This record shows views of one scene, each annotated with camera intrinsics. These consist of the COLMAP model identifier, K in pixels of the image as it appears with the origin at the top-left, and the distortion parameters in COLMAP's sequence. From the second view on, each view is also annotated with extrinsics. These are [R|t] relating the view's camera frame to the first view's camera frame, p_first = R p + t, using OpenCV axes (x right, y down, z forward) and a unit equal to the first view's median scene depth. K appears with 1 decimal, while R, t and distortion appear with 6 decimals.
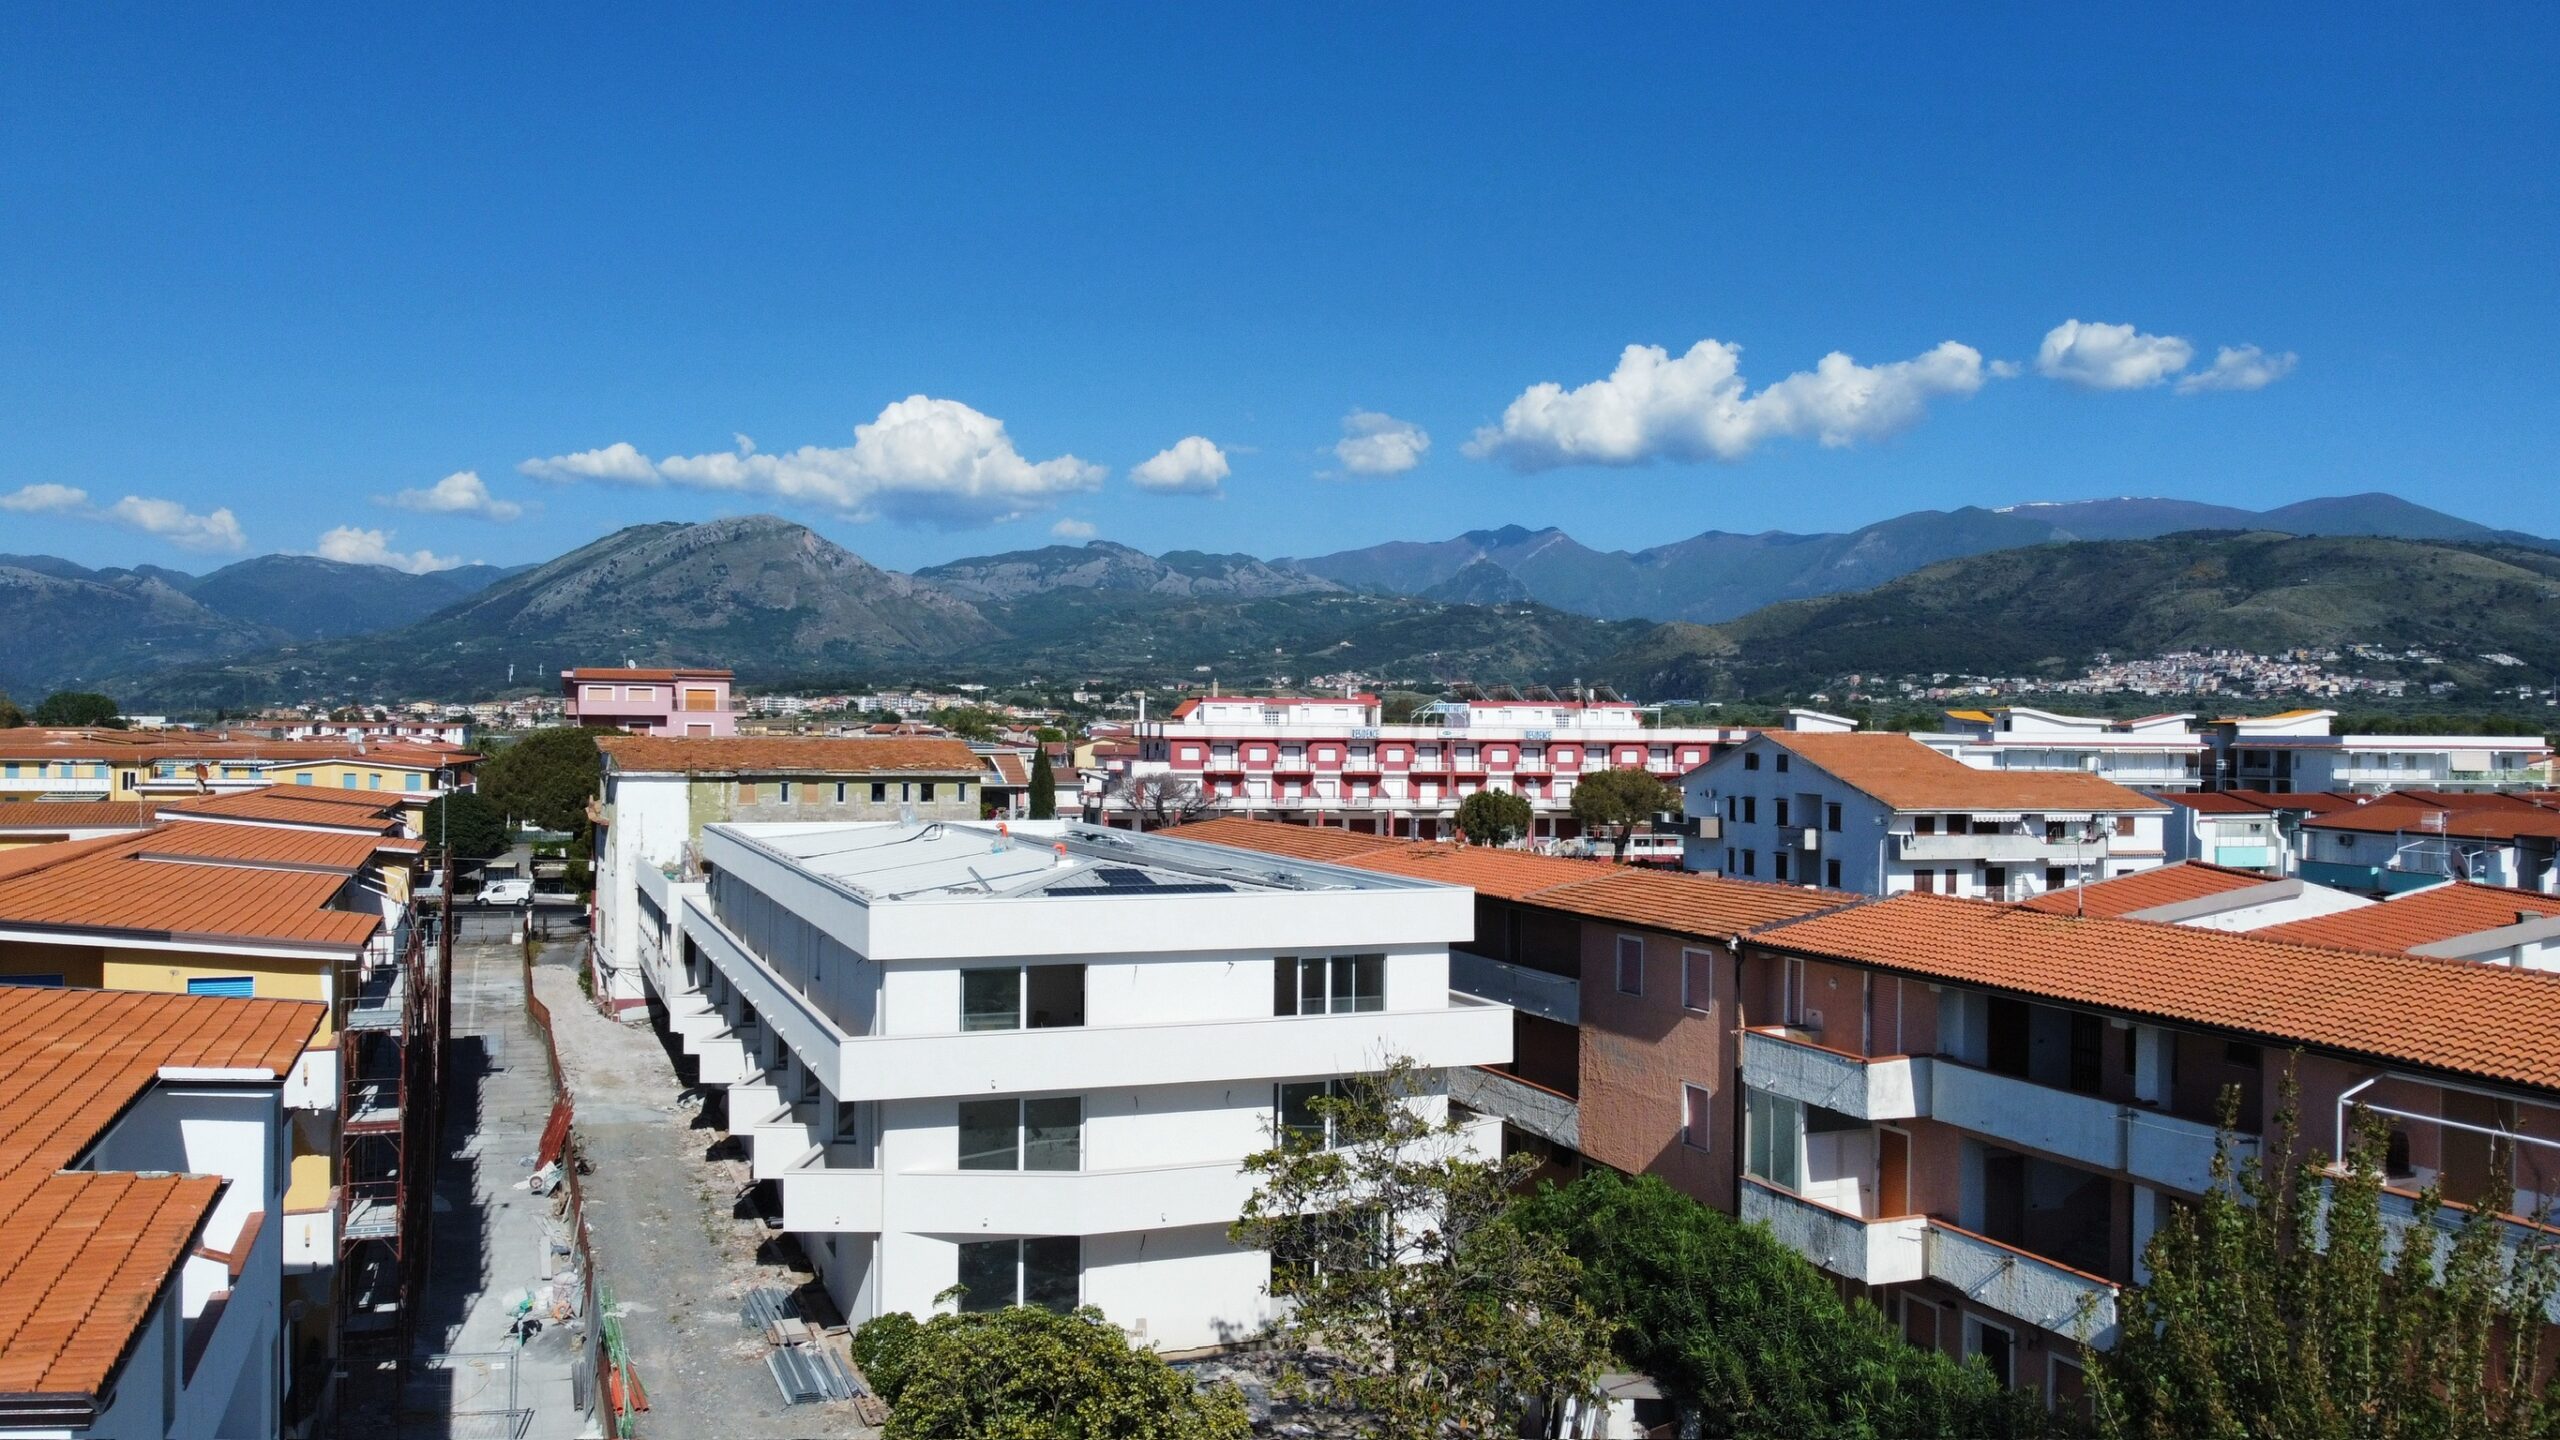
lens RADIAL K [[1941.1, 0, 1275.6], [0, 1941.1, 727.0], [0, 0, 1]] dist [-0.001928, -0.007481]
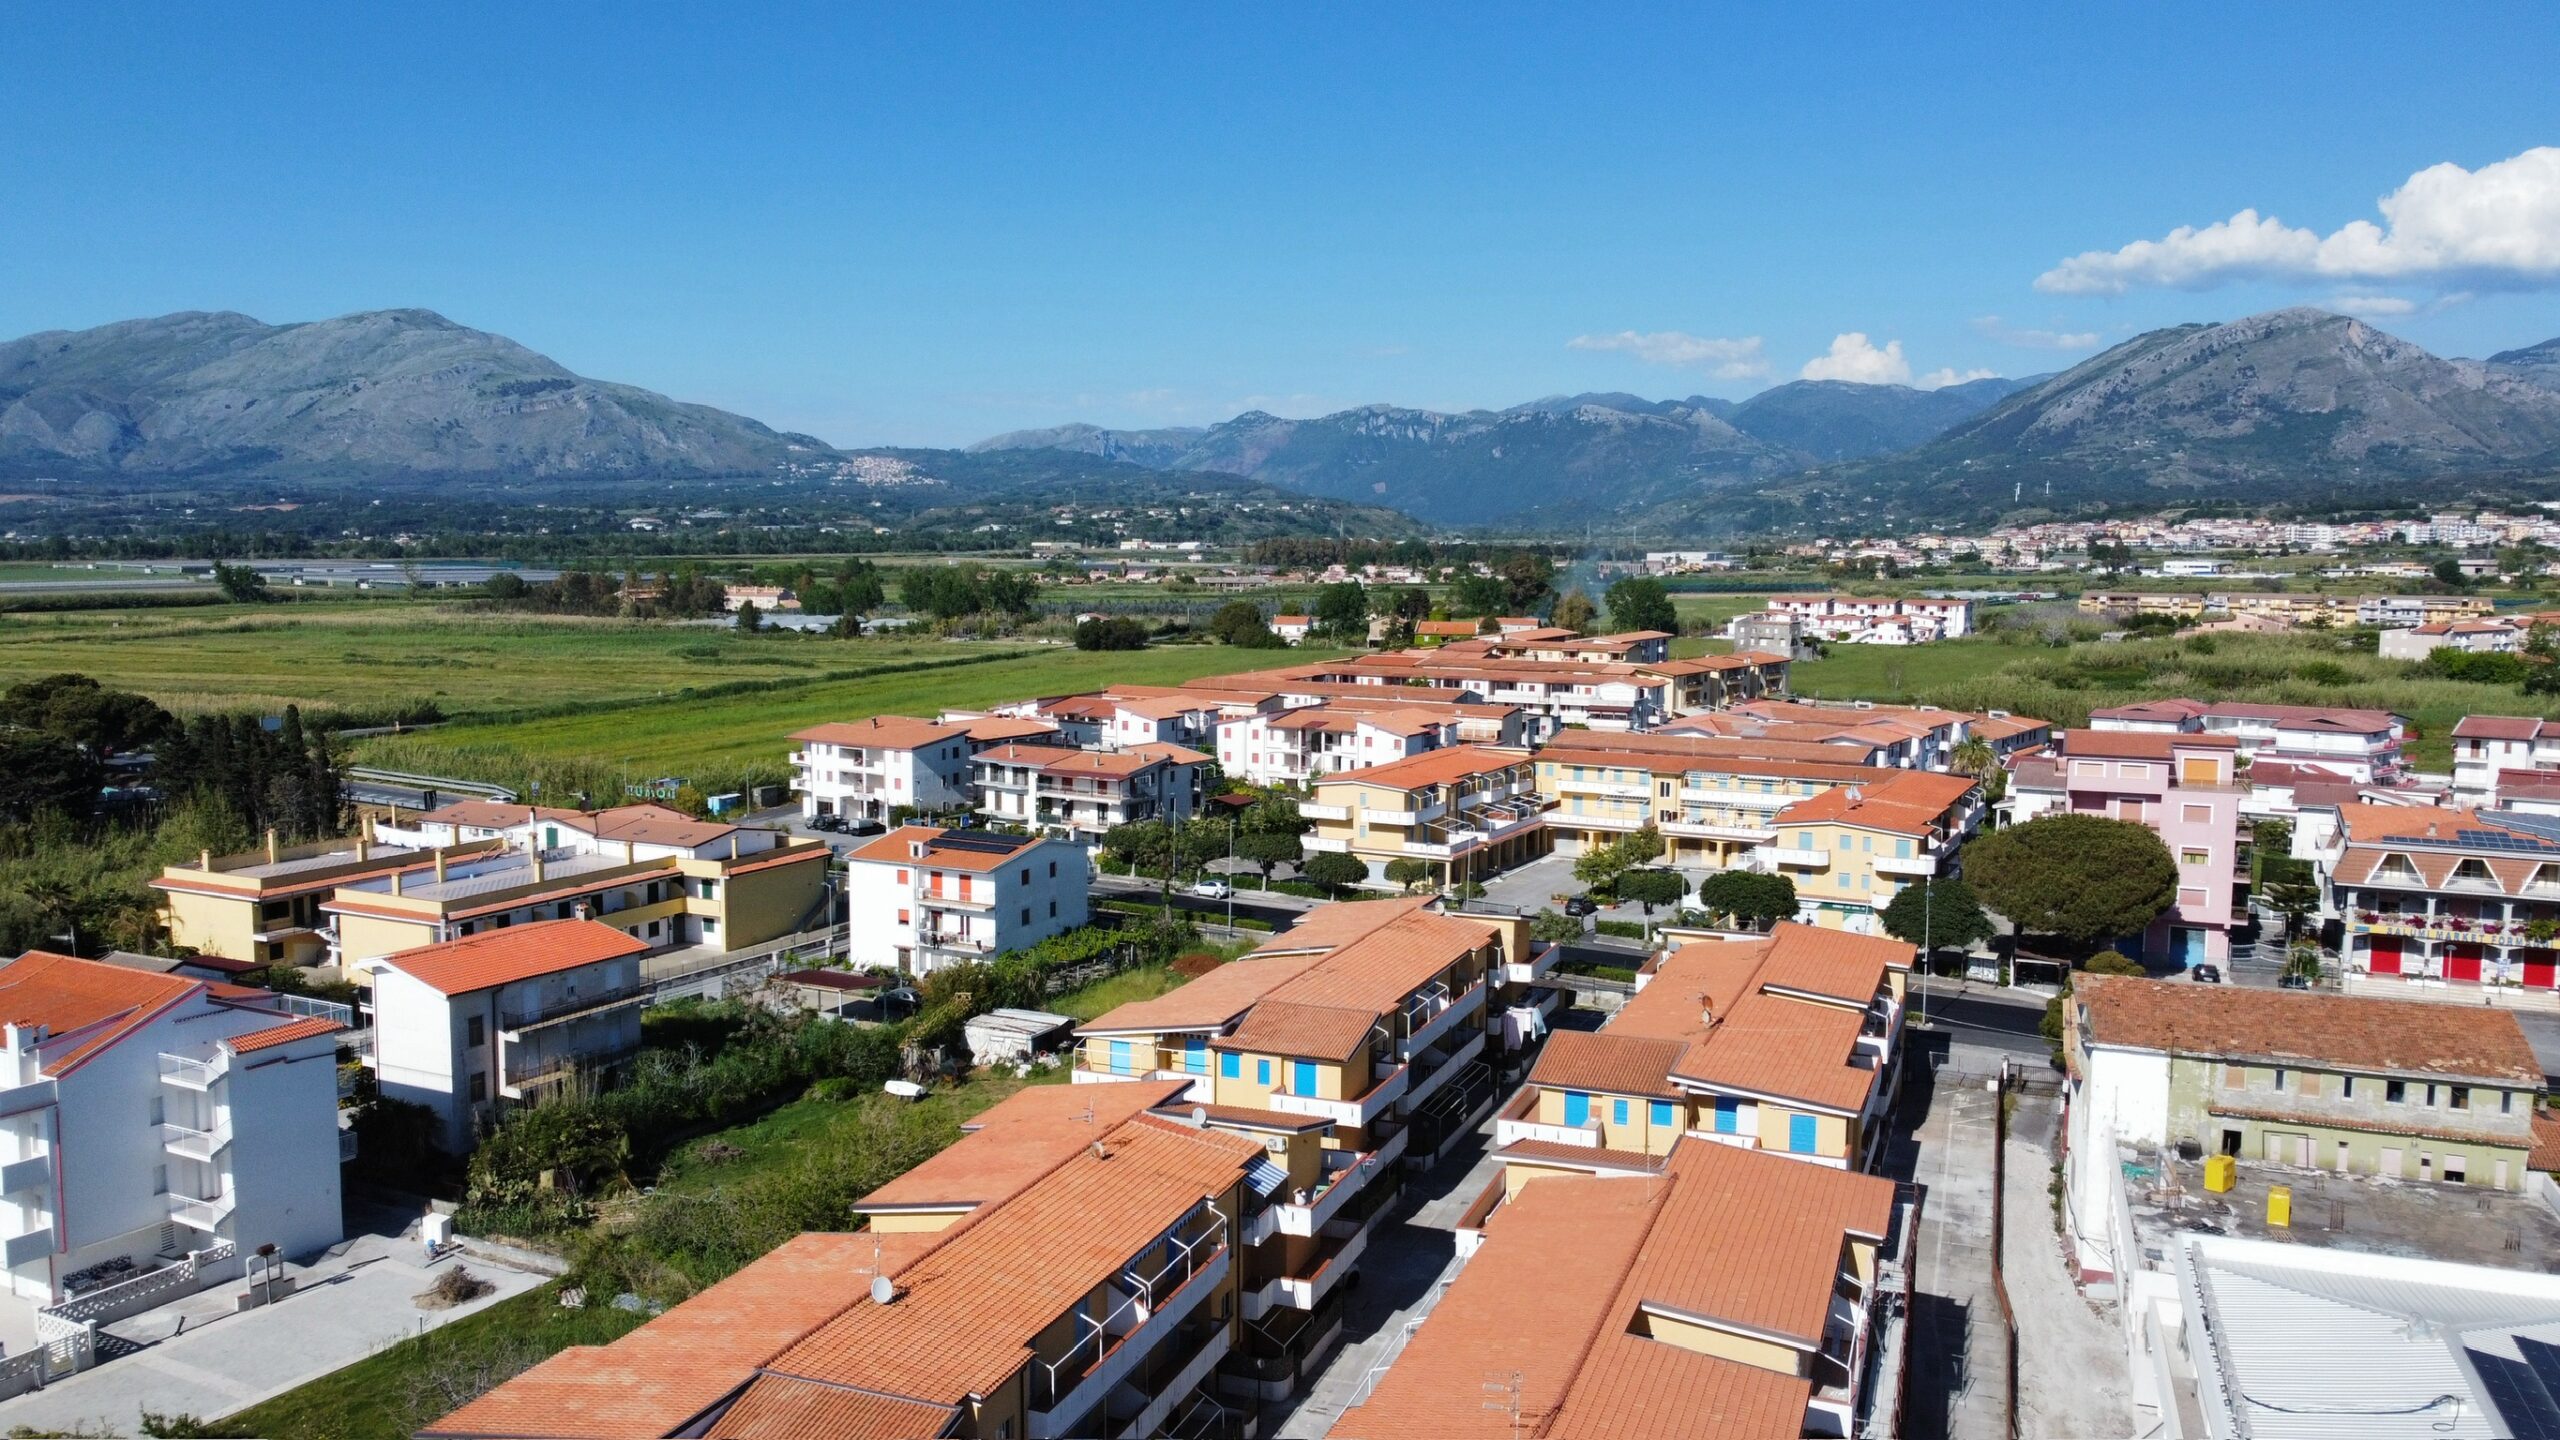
lens RADIAL K [[1941.2, 0, 1277.8], [0, 1941.2, 729.5], [0, 0, 1]] dist [-0.007130, 0.000750]
pose [[0.740027, 0.059795, -0.669914, -0.001527], [0.004332, 0.995596, 0.093650, -0.213232], [0.672564, -0.072206, 0.736508, 0.025013]]
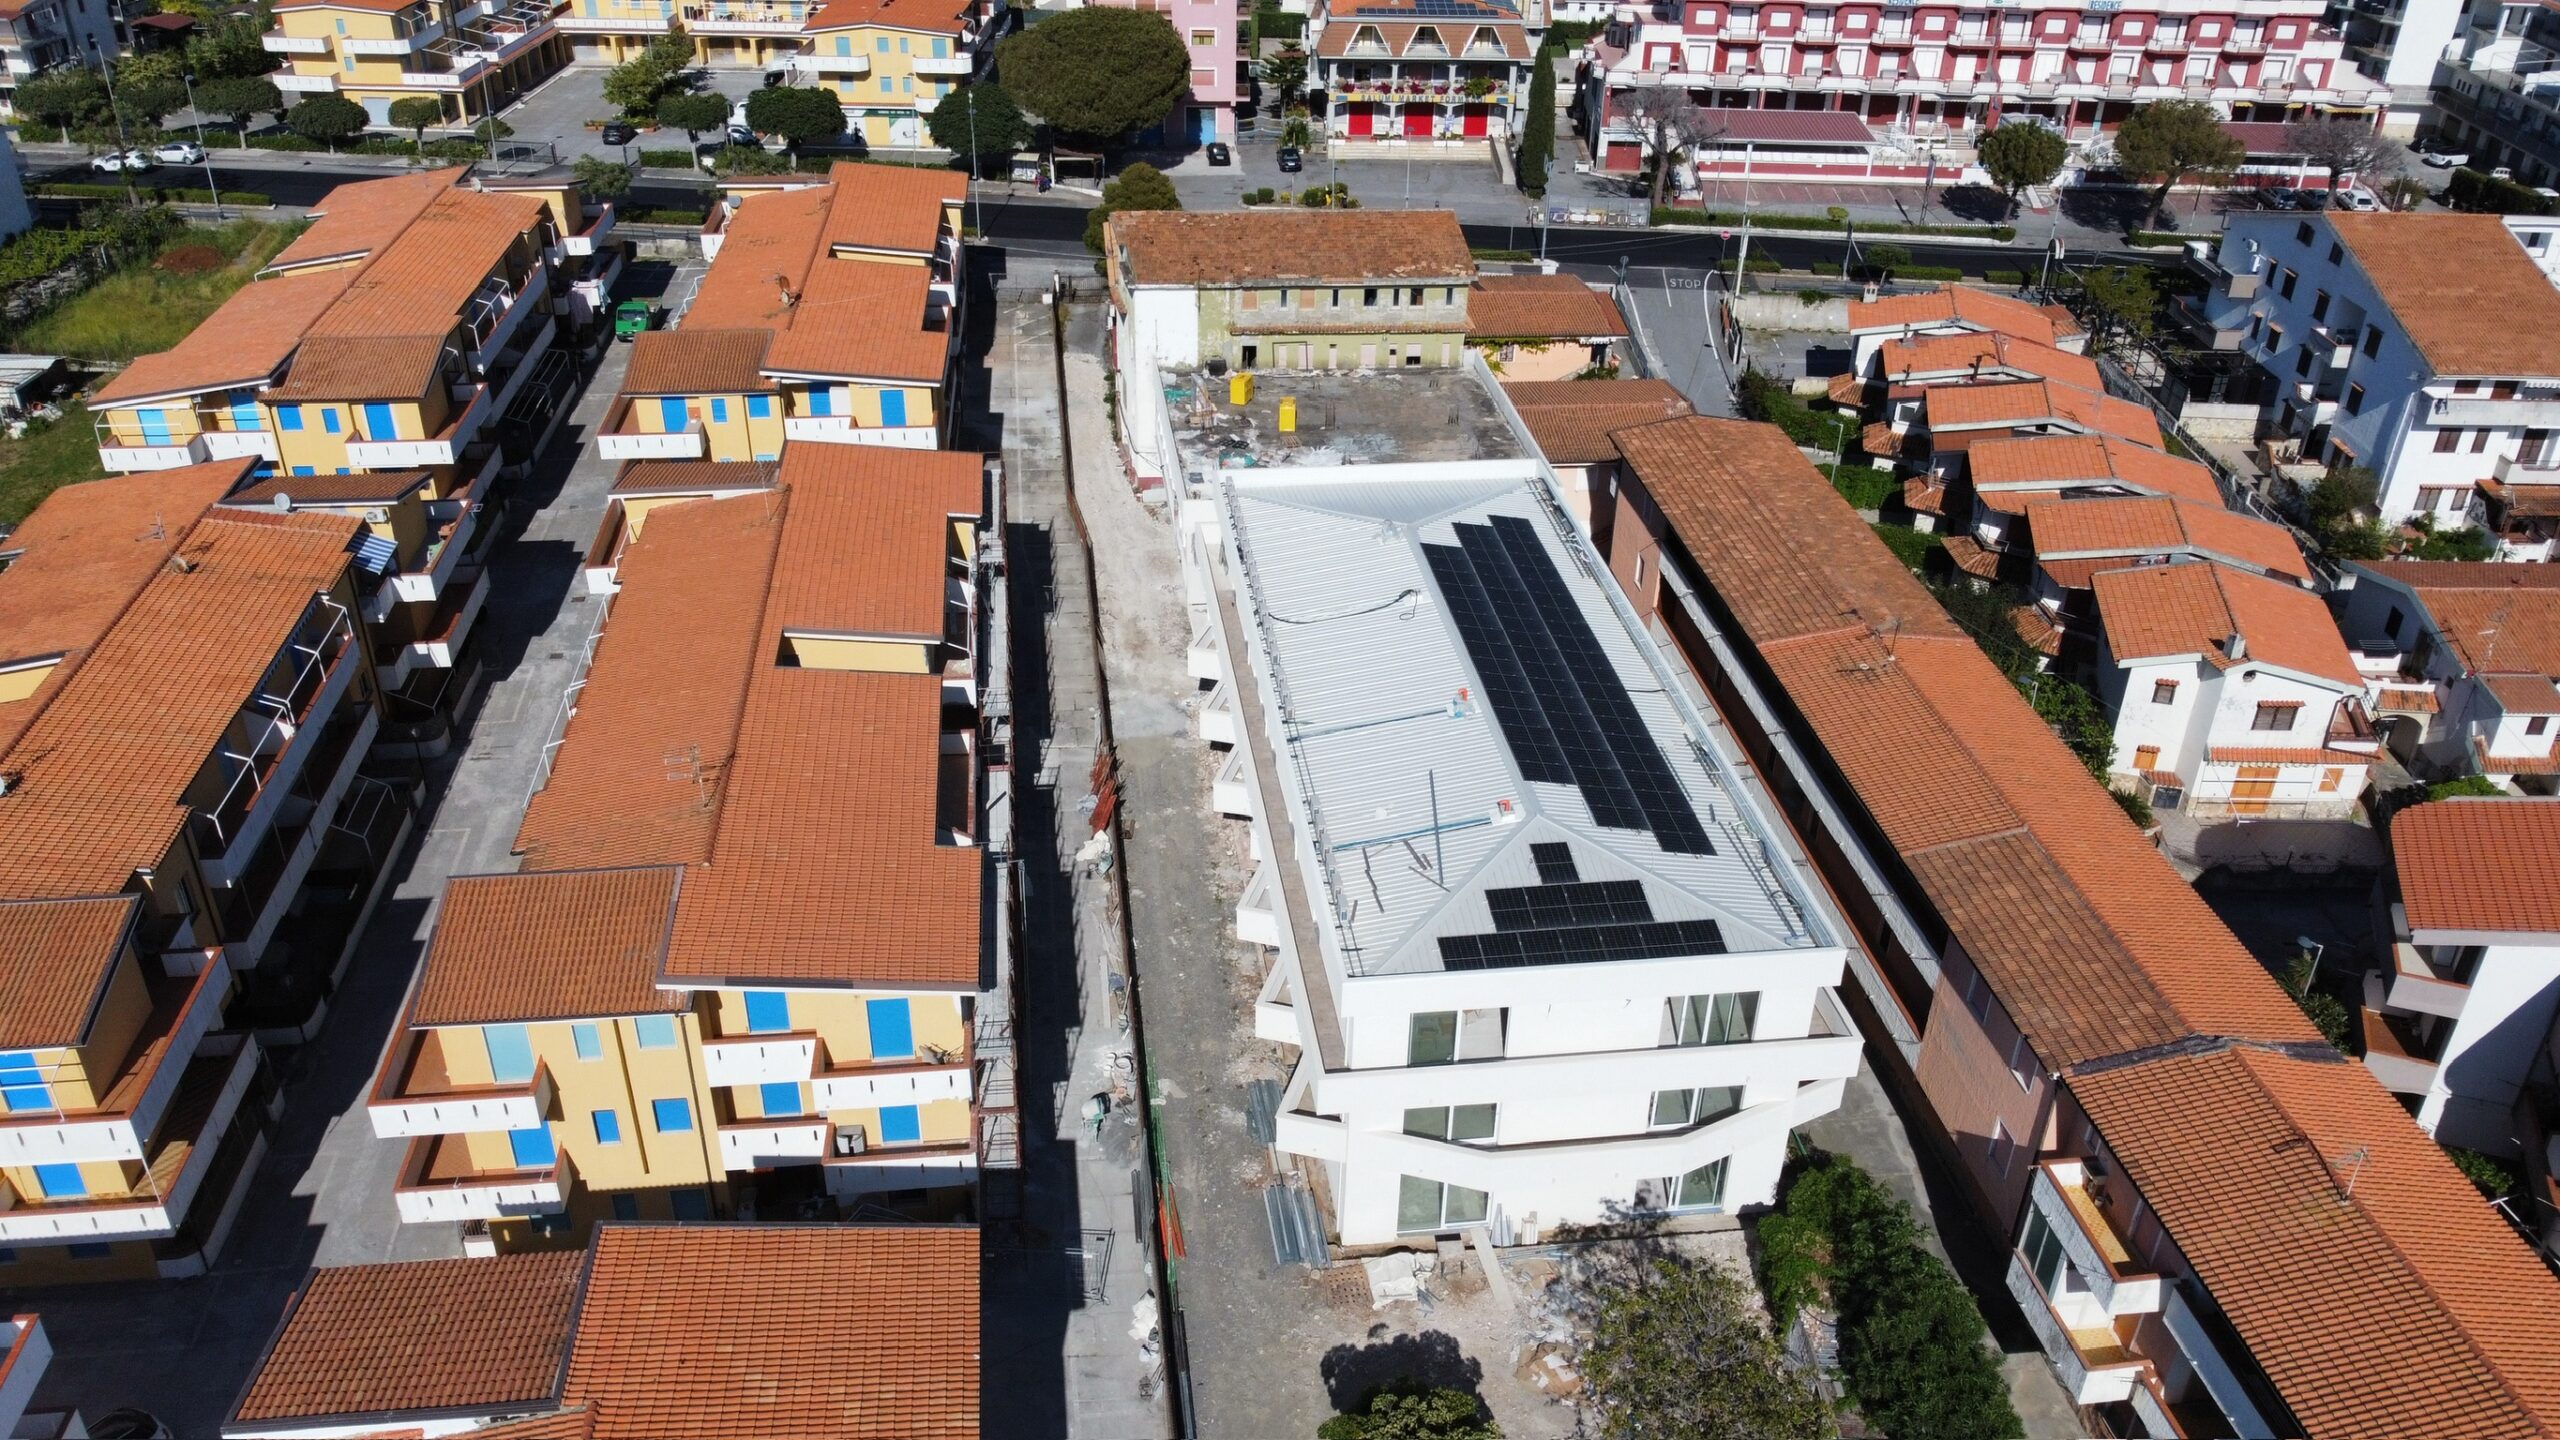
lens RADIAL K [[1936.7, 0, 1278.0], [0, 1936.7, 728.8], [0, 0, 1]] dist [-0.008608, 0.002455]
pose [[0.968130, 0.132639, -0.212442, -0.000167], [-0.006917, 0.862082, 0.506721, -0.293723], [0.250353, -0.489102, 0.835525, 0.000008]]
